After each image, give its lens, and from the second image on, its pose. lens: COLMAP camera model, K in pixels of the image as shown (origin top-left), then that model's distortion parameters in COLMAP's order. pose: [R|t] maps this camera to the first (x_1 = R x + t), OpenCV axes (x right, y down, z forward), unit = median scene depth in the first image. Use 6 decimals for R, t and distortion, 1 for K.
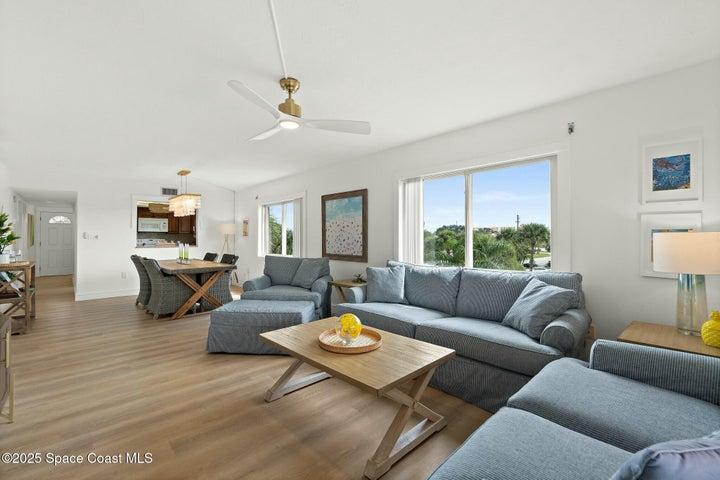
lens RADIAL K [[312.2, 0, 358.3], [0, 312.2, 240.2], [0, 0, 1]] dist [-0.003630, -0.000869]
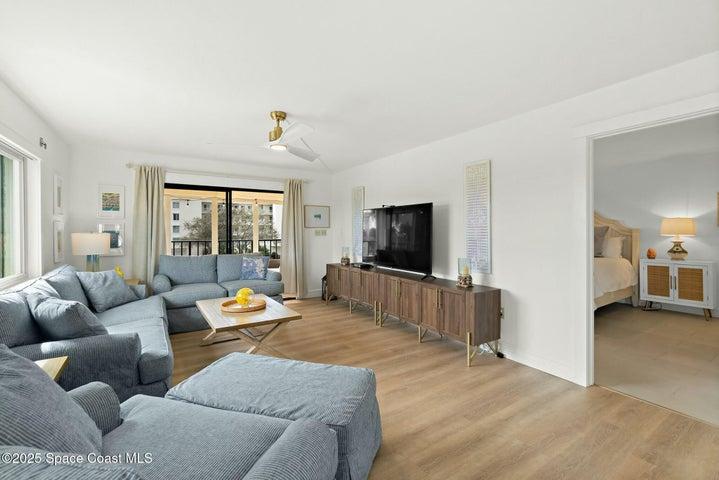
lens RADIAL K [[311.8, 0, 352.8], [0, 311.8, 233.2], [0, 0, 1]] dist [-0.003630, -0.000869]
pose [[-0.981275, -0.000543, 0.192610, -0.345117], [0.002024, 0.999912, 0.013133, -0.019027], [-0.192600, 0.013277, -0.981188, 0.989404]]
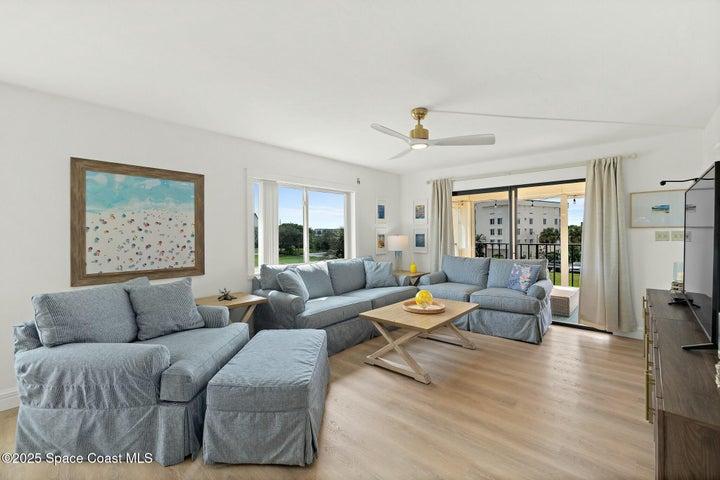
lens RADIAL K [[312.2, 0, 353.5], [0, 312.2, 234.4], [0, 0, 1]] dist [-0.003630, -0.000869]
pose [[-0.073222, -0.001101, 0.997315, -0.639844], [0.011270, 0.999935, 0.001932, -0.018689], [-0.997252, 0.011381, -0.073204, 0.608294]]
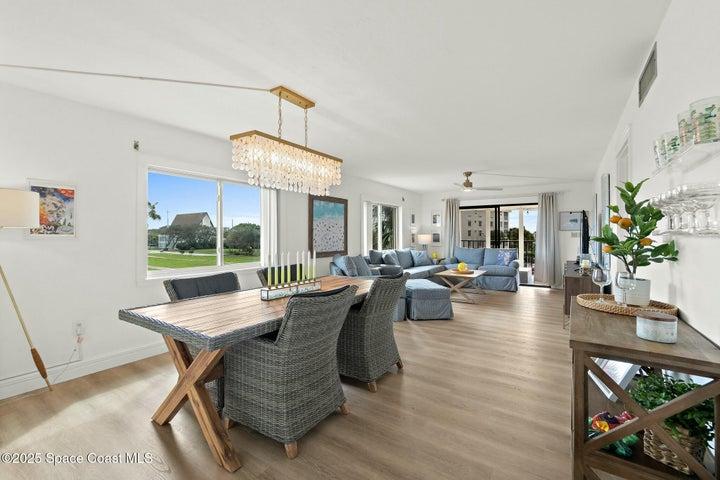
lens RADIAL K [[312.2, 0, 355.5], [0, 312.2, 235.3], [0, 0, 1]] dist [-0.003630, -0.000869]
pose [[-0.217090, -0.002646, 0.976148, -1.108809], [0.006909, 0.999967, 0.004247, -0.015959], [-0.976127, 0.007666, -0.217064, 1.088330]]
